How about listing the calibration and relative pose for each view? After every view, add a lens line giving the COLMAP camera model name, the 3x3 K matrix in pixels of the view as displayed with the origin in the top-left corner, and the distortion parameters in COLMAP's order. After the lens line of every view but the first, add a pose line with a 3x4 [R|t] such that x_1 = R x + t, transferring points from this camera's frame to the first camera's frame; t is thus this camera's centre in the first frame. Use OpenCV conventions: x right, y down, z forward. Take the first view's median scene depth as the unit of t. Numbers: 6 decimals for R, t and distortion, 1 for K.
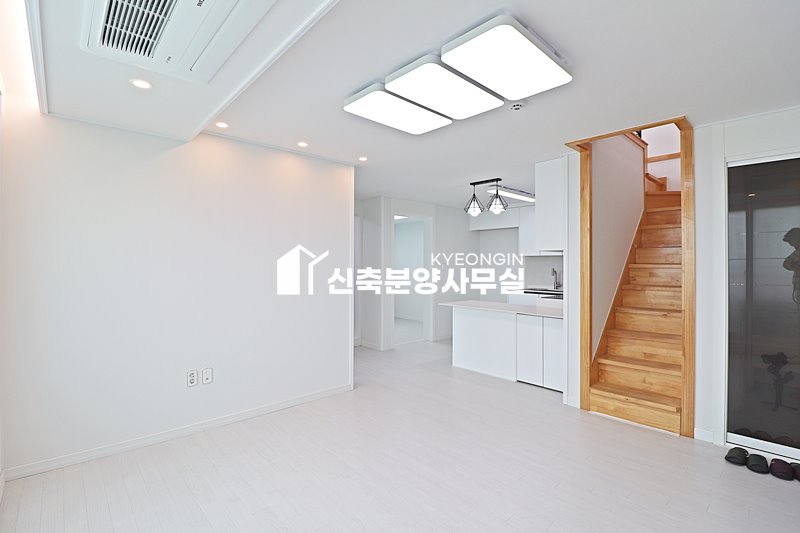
lens RADIAL K [[369.7, 0, 403.3], [0, 369.7, 261.8], [0, 0, 1]] dist [-0.012815, -0.005438]
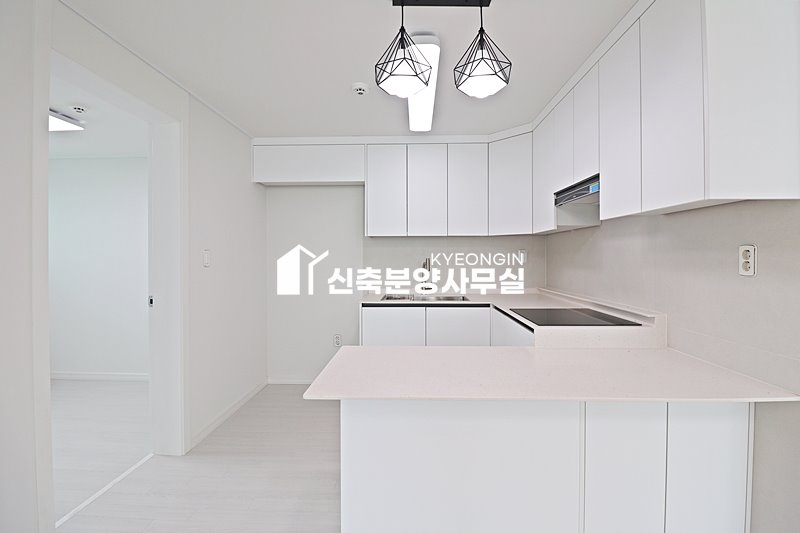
lens RADIAL K [[369.7, 0, 404.7], [0, 369.7, 255.4], [0, 0, 1]] dist [-0.012815, -0.005438]
pose [[0.697402, -0.000592, 0.716680, -0.055563], [-0.002280, 0.999993, 0.003045, 0.020528], [-0.716676, -0.003758, 0.697396, 1.094164]]
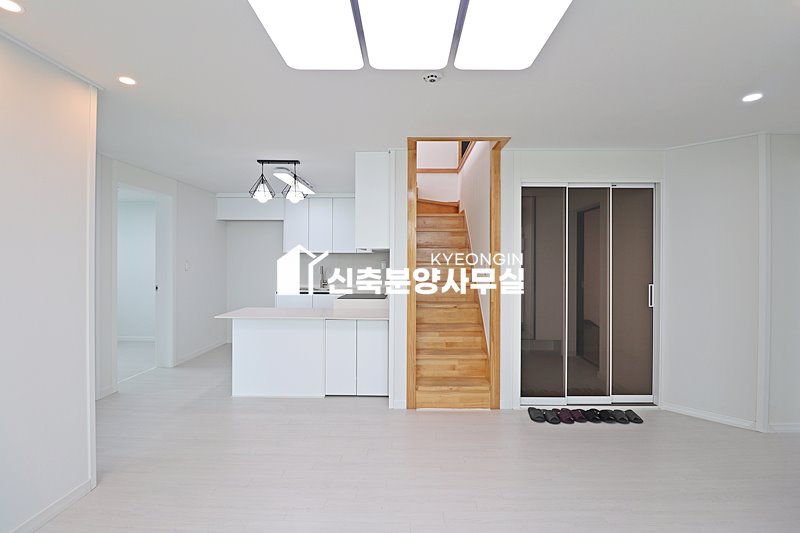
lens RADIAL K [[369.7, 0, 404.2], [0, 369.7, 259.6], [0, 0, 1]] dist [-0.012815, -0.005438]
pose [[0.690572, 0.007122, 0.723228, -0.244480], [-0.009584, 0.999954, -0.000696, -0.002186], [-0.723200, -0.006451, 0.690609, 0.321138]]
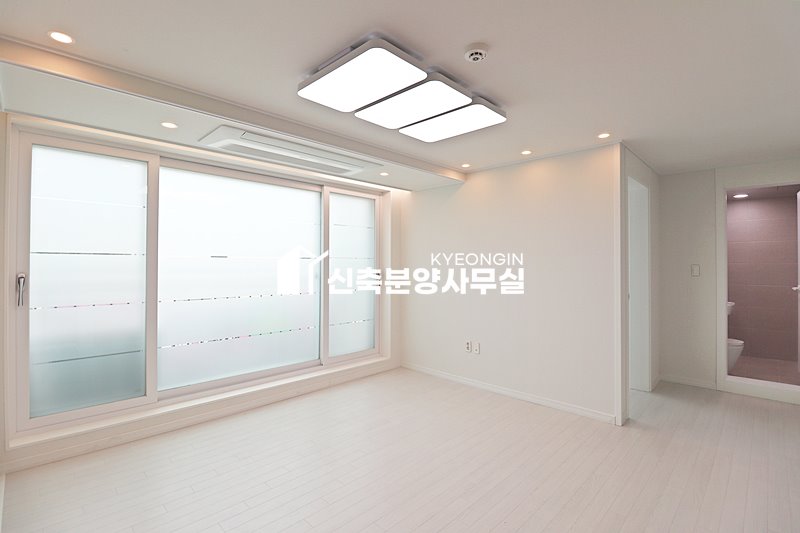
lens RADIAL K [[369.7, 0, 421.9], [0, 369.7, 267.0], [0, 0, 1]] dist [-0.012815, -0.005438]
pose [[0.079267, -0.004674, -0.996842, 0.729163], [0.012514, 0.999915, -0.003693, 0.006150], [0.996775, -0.012182, 0.079318, 0.581902]]
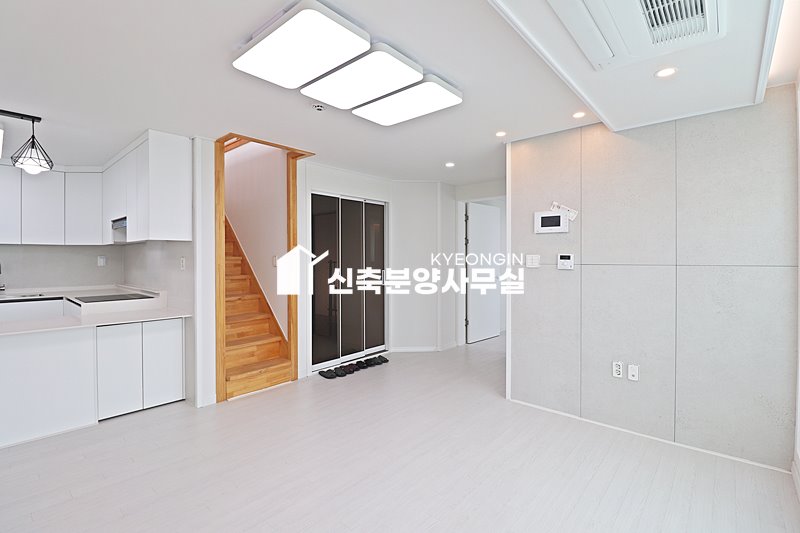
lens RADIAL K [[369.7, 0, 399.5], [0, 369.7, 260.5], [0, 0, 1]] dist [-0.012815, -0.005438]
pose [[-0.104584, -0.009406, 0.994472, -0.547523], [-0.006876, 0.999938, 0.008734, 0.005061], [-0.994492, -0.005925, -0.104642, 0.618648]]
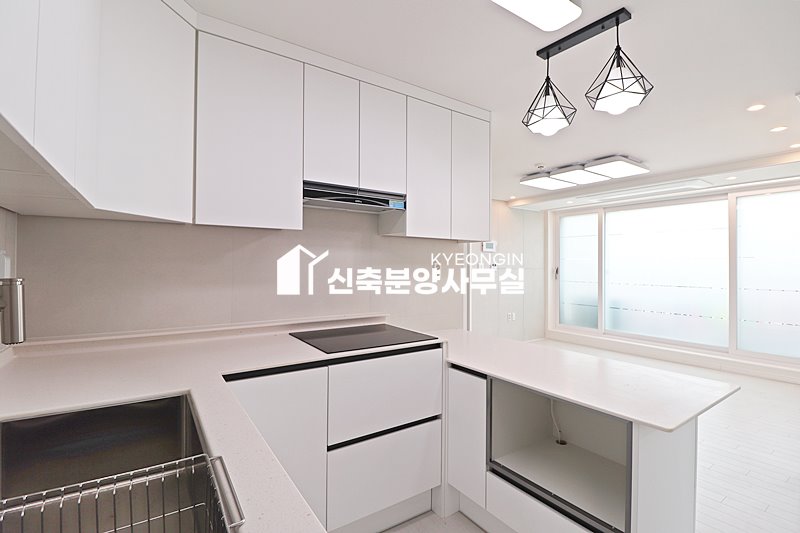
lens RADIAL K [[369.7, 0, 395.3], [0, 369.7, 263.9], [0, 0, 1]] dist [-0.012815, -0.005438]
pose [[-0.986468, -0.009534, 0.163675, 0.472714], [-0.011533, 0.999870, -0.011264, 0.022746], [-0.163547, -0.012999, -0.986450, 1.911645]]
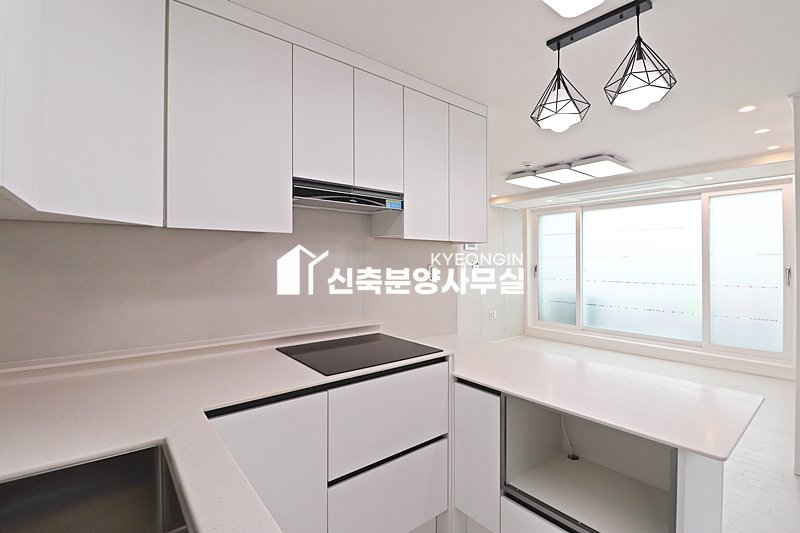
lens RADIAL K [[369.7, 0, 398.0], [0, 369.7, 262.1], [0, 0, 1]] dist [-0.012815, -0.005438]
pose [[-0.996711, -0.002485, 0.081003, 0.521050], [-0.003042, 0.999973, -0.006747, 0.008571], [-0.080984, -0.006971, -0.996691, 1.864969]]
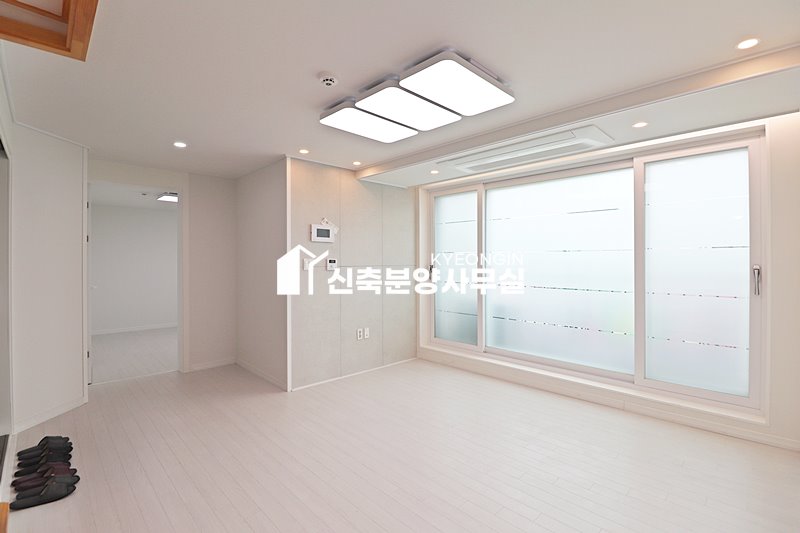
lens RADIAL K [[369.7, 0, 399.0], [0, 369.7, 262.7], [0, 0, 1]] dist [-0.012815, -0.005438]
pose [[-0.999763, -0.003790, -0.021429, 0.108563], [-0.003711, 0.999986, -0.003741, 0.010613], [0.021443, -0.003660, -0.999763, 1.321574]]
